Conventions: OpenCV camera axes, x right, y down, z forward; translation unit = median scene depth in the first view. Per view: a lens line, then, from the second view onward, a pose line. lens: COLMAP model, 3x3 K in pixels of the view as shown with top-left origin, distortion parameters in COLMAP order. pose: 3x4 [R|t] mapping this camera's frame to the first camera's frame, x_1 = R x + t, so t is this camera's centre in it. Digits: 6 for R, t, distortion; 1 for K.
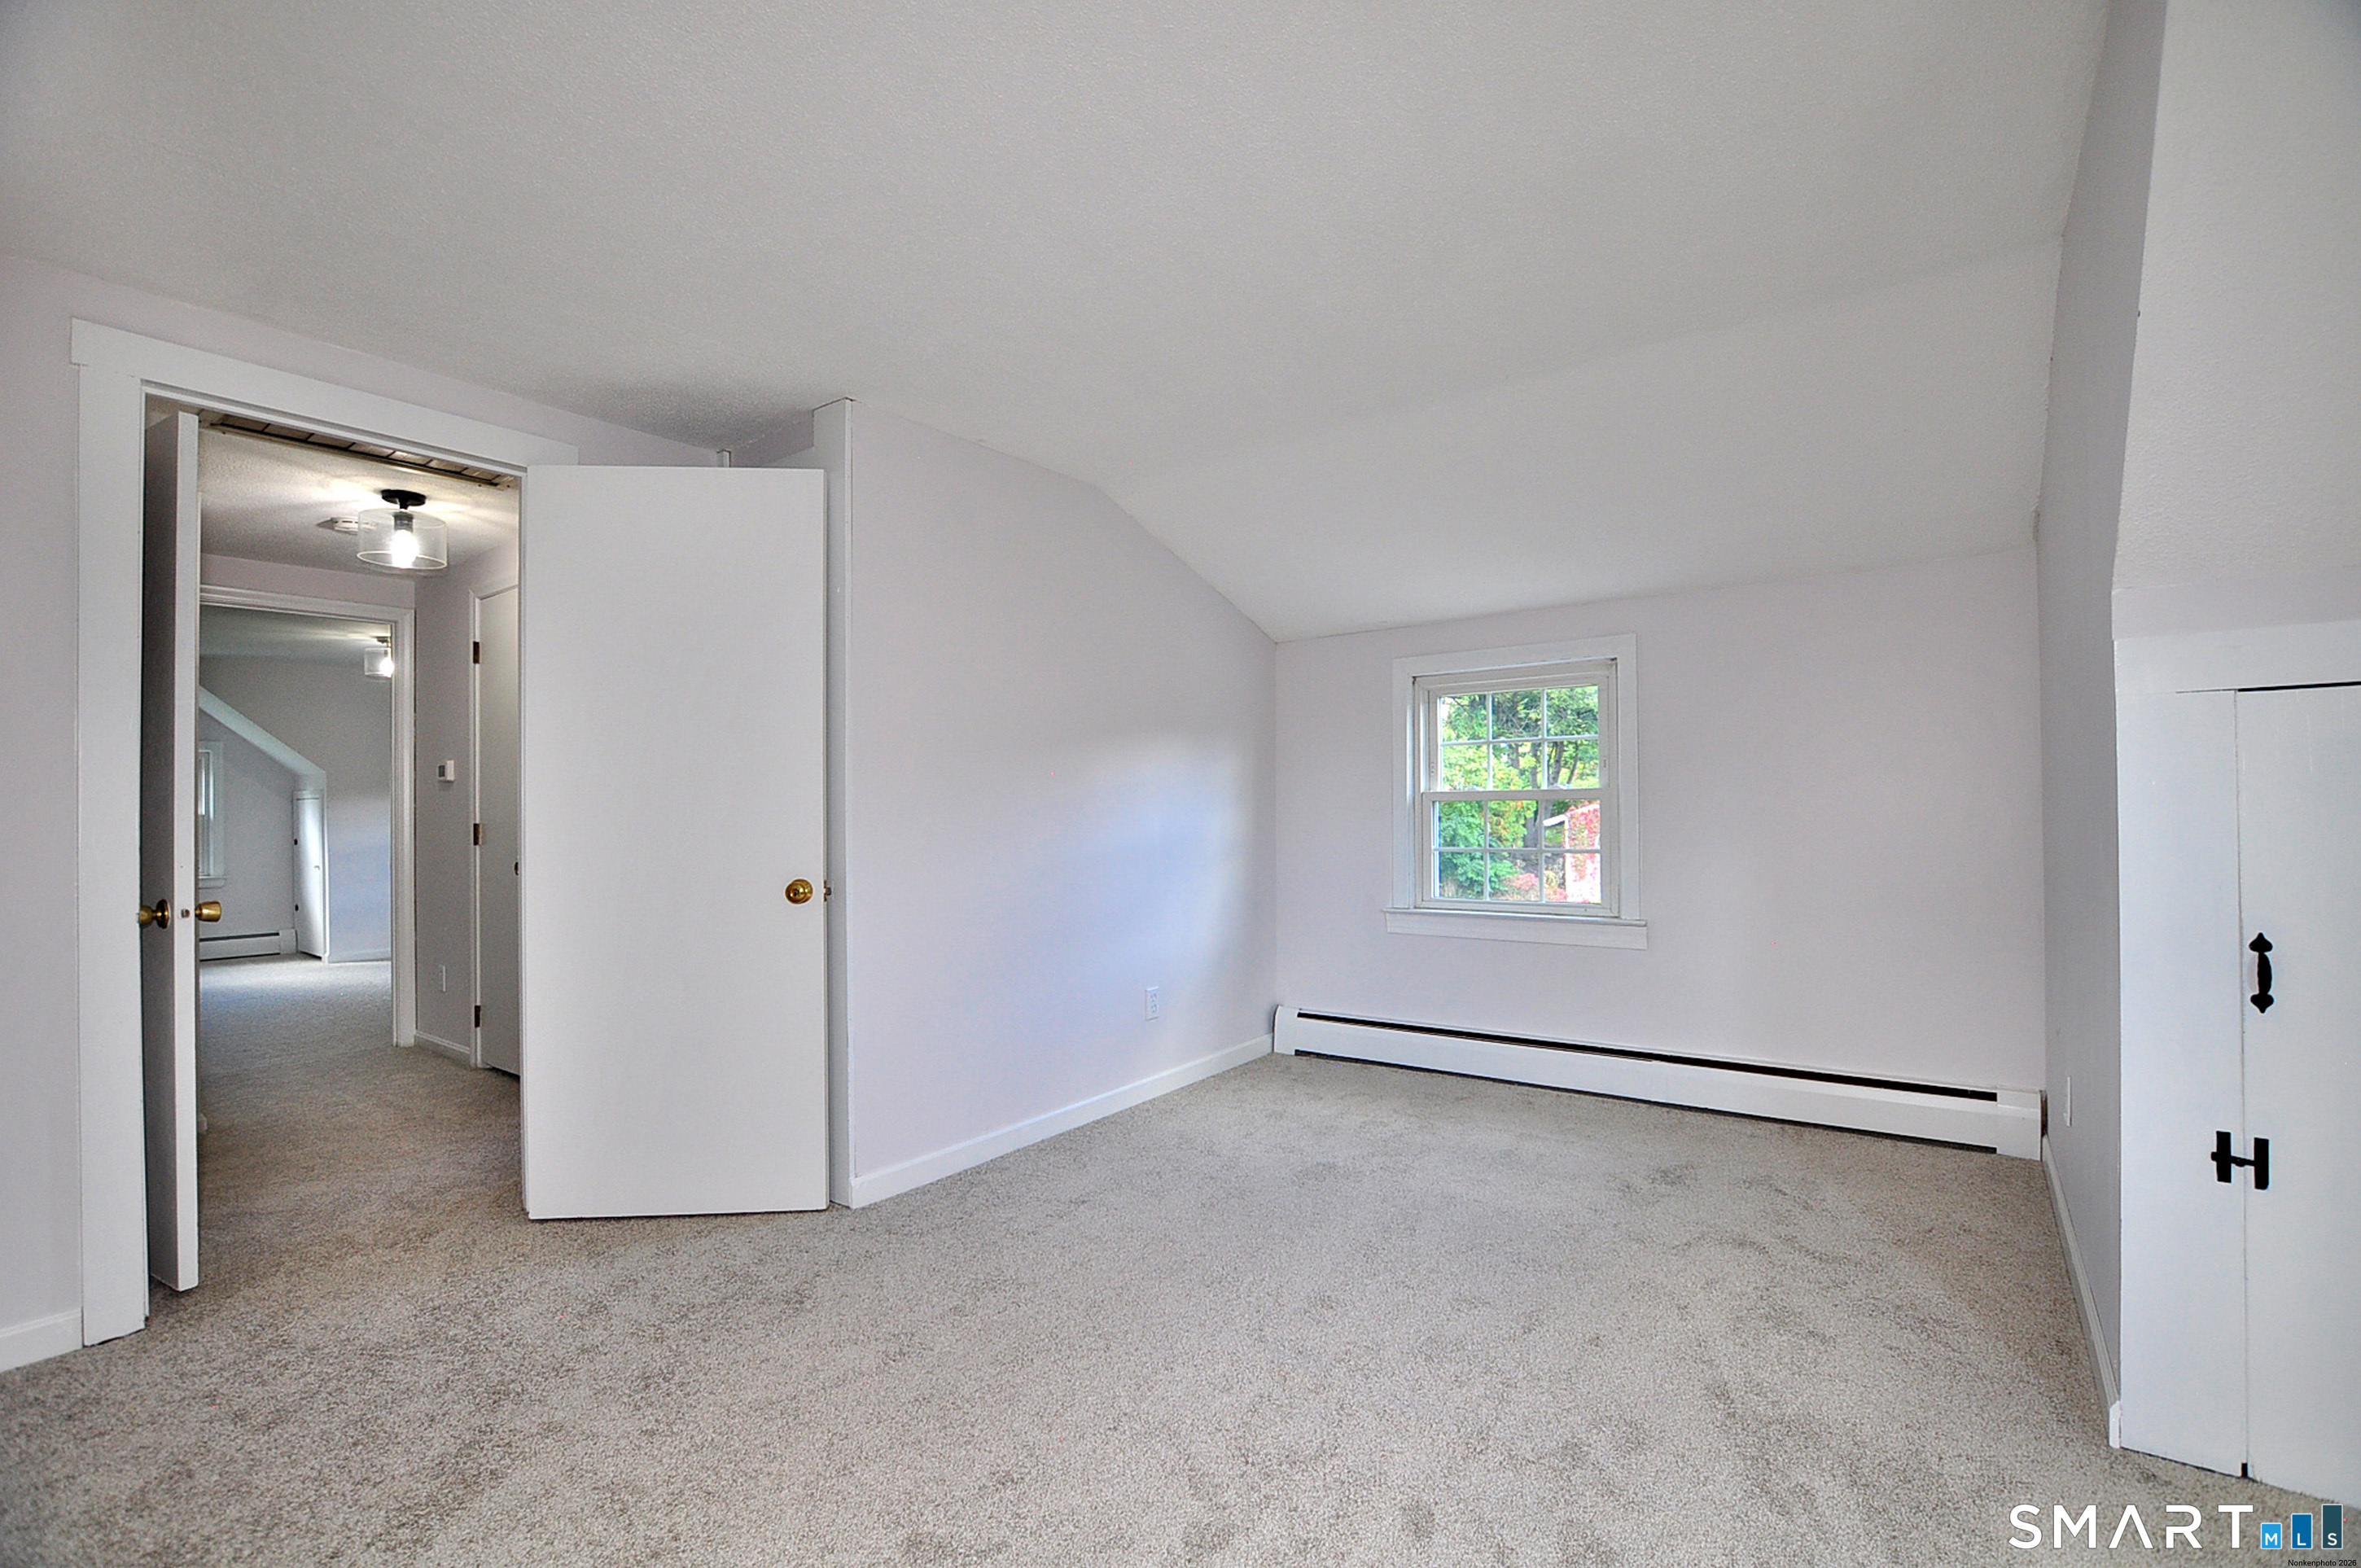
lens RADIAL K [[1047.3, 0, 1178.5], [0, 1047.3, 798.3], [0, 0, 1]] dist [-0.028526, 0.000106]
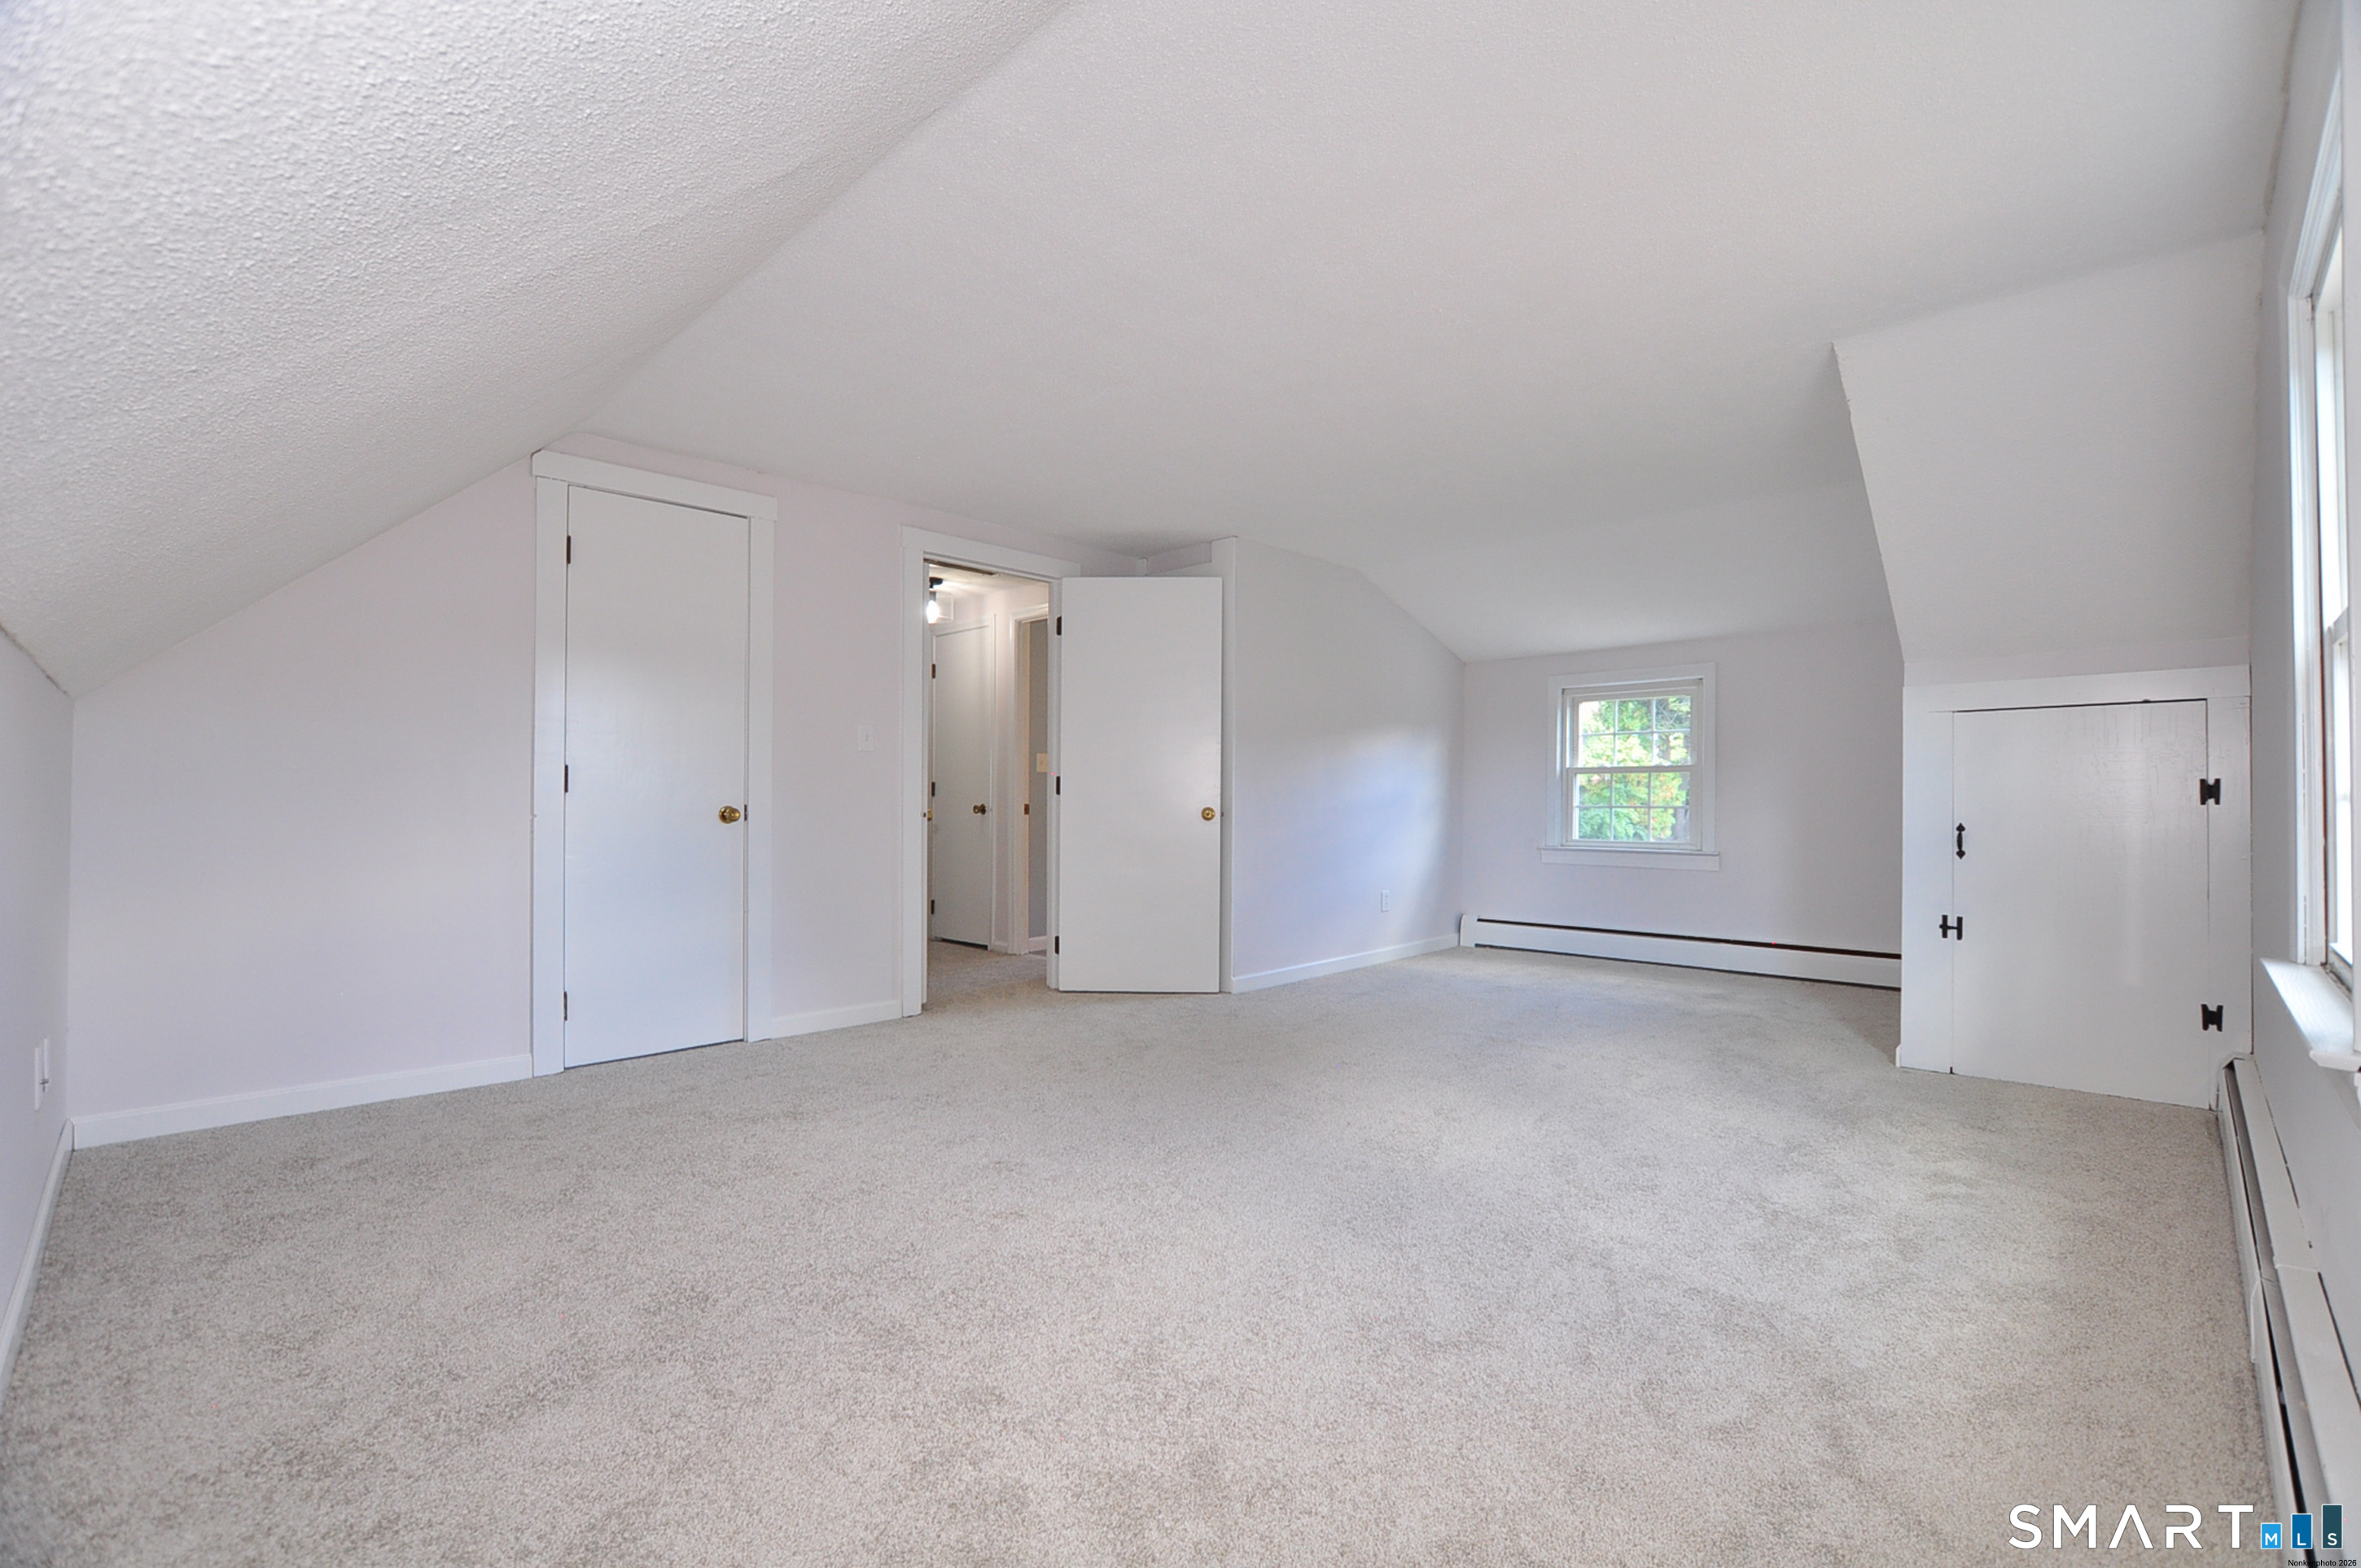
lens RADIAL K [[1025.0, 0, 1189.0], [0, 1025.0, 783.6], [0, 0, 1]] dist [-0.026477, 0.000193]
pose [[0.991579, 0.013026, -0.128850, -0.104746], [-0.013386, 0.999909, -0.001932, 0.025269], [0.128813, 0.003640, 0.991662, -0.470743]]
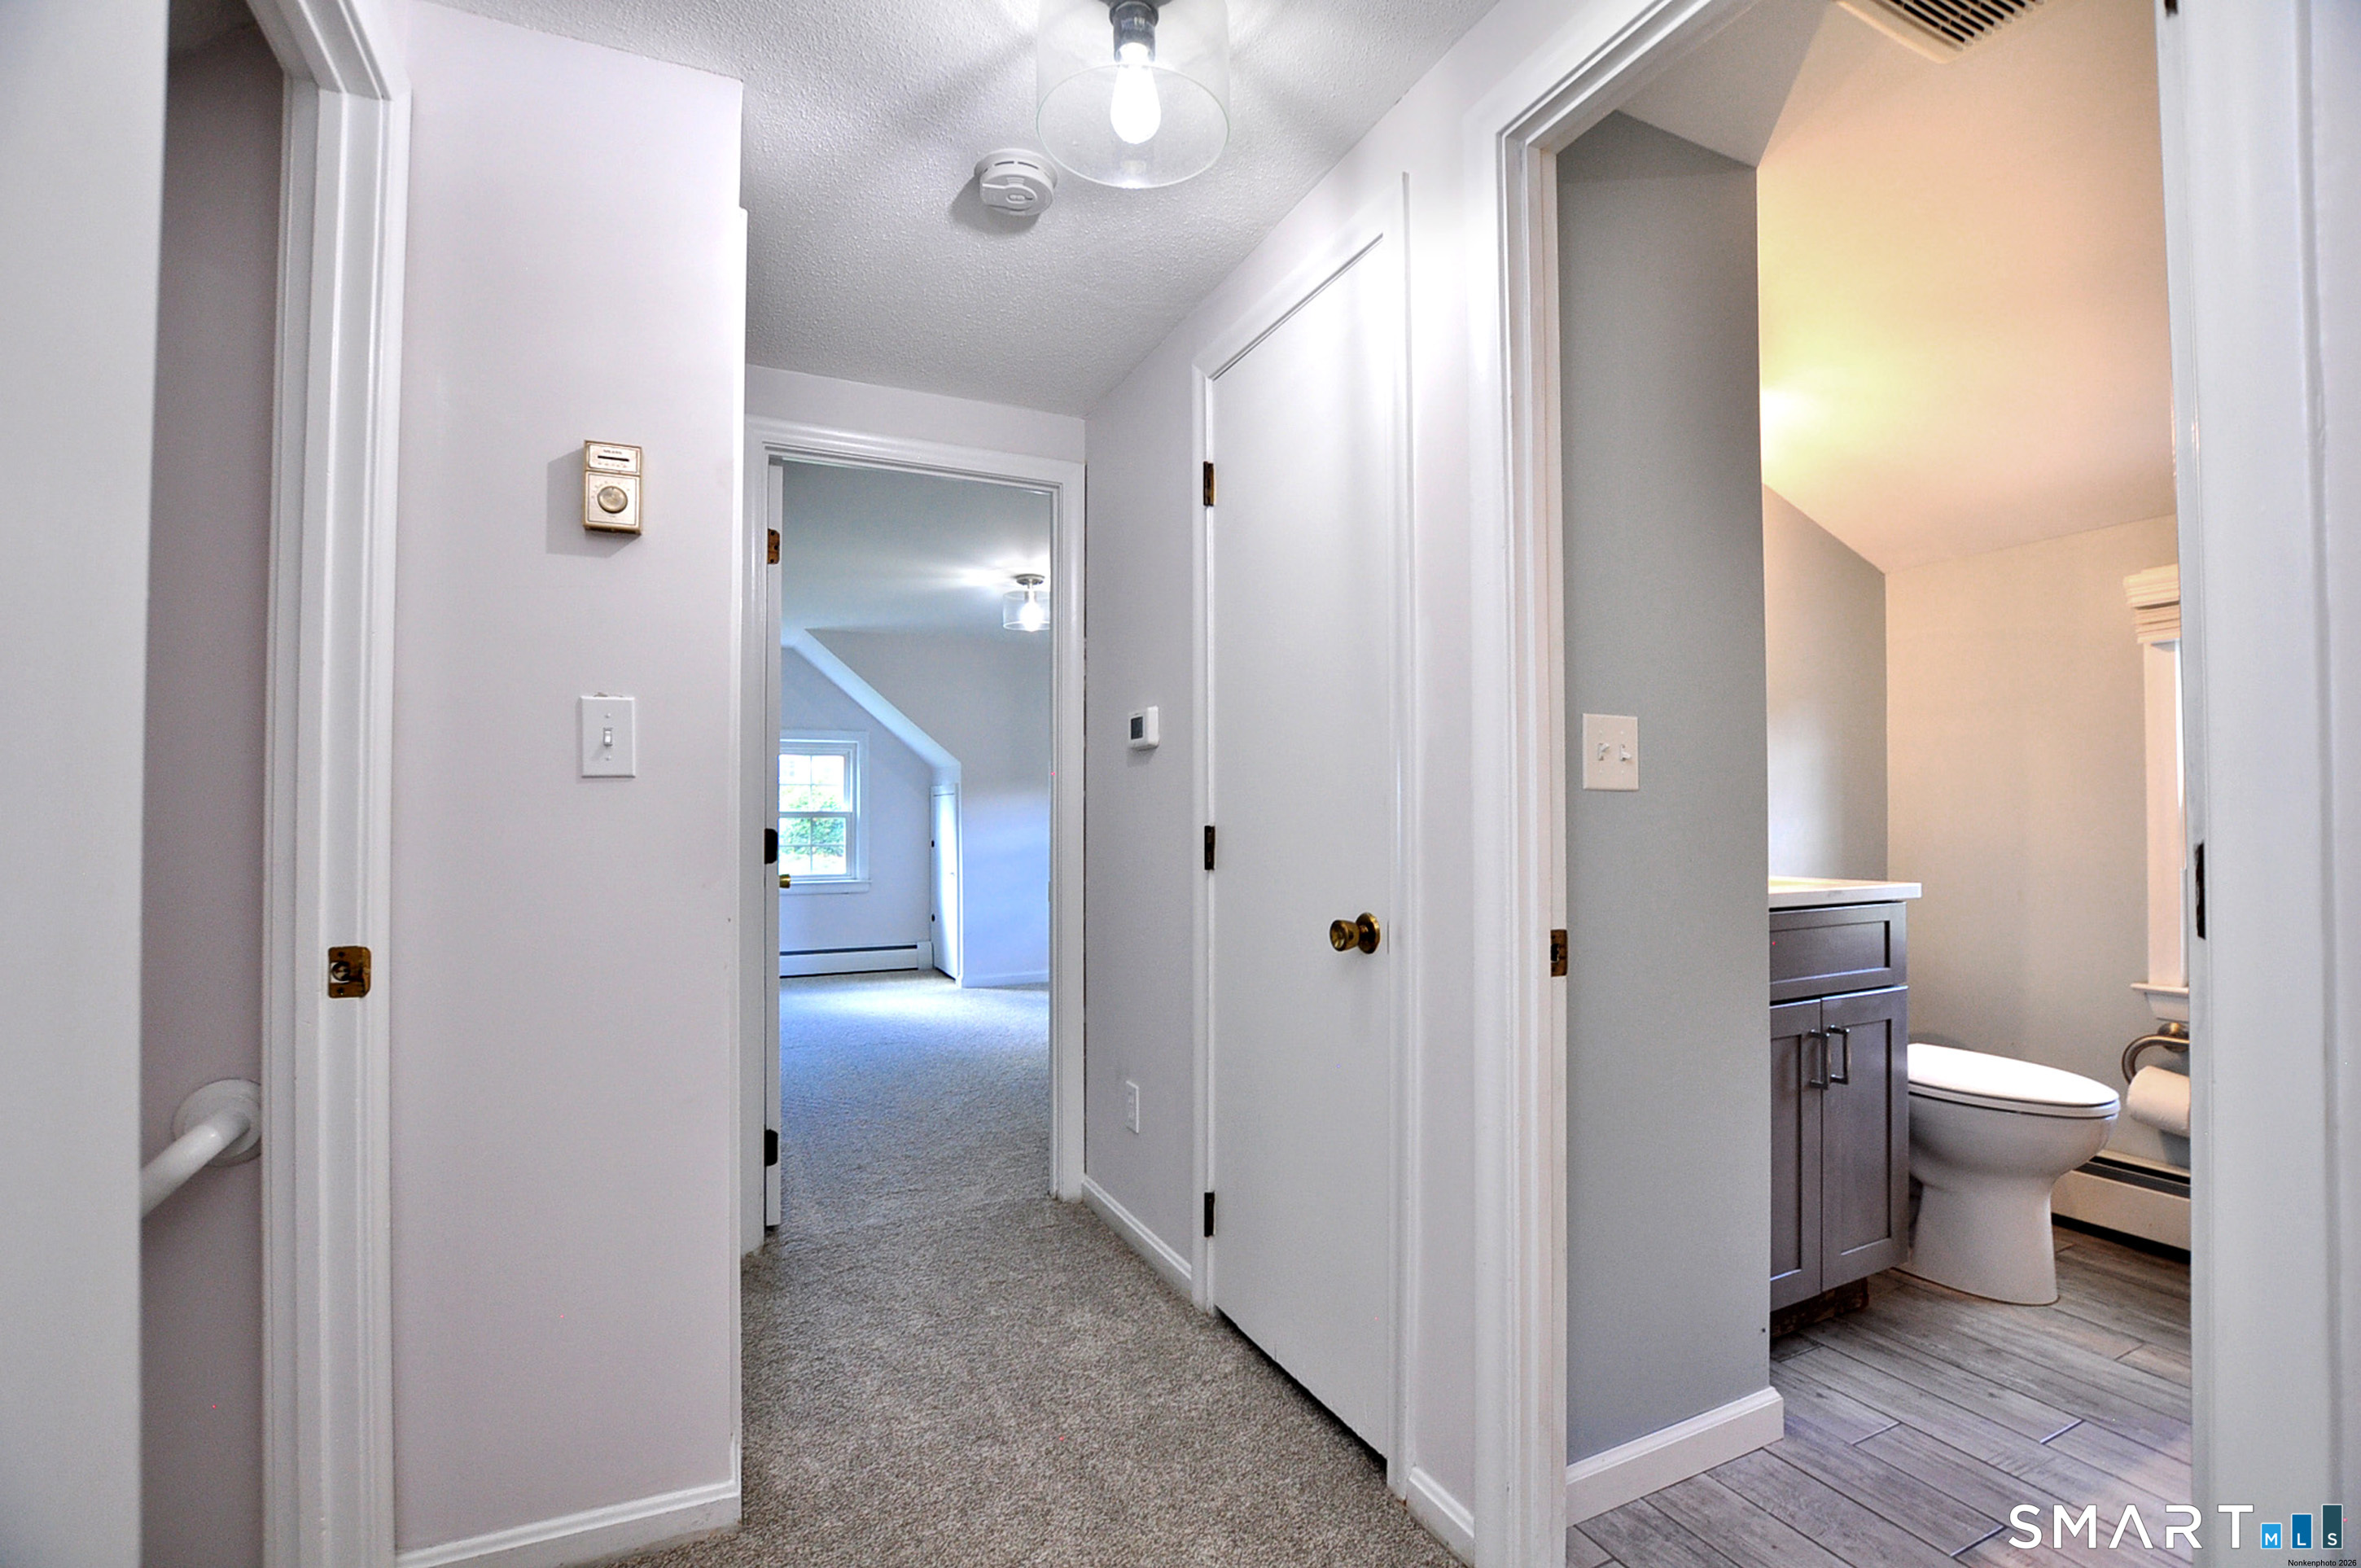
lens RADIAL K [[1047.3, 0, 1178.5], [0, 1047.3, 798.3], [0, 0, 1]] dist [-0.028526, 0.000106]
pose [[0.883777, 0.001077, -0.467906, -0.459894], [-0.004547, 0.999970, -0.006285, 0.014632], [0.467886, 0.007682, 0.883756, 0.552173]]
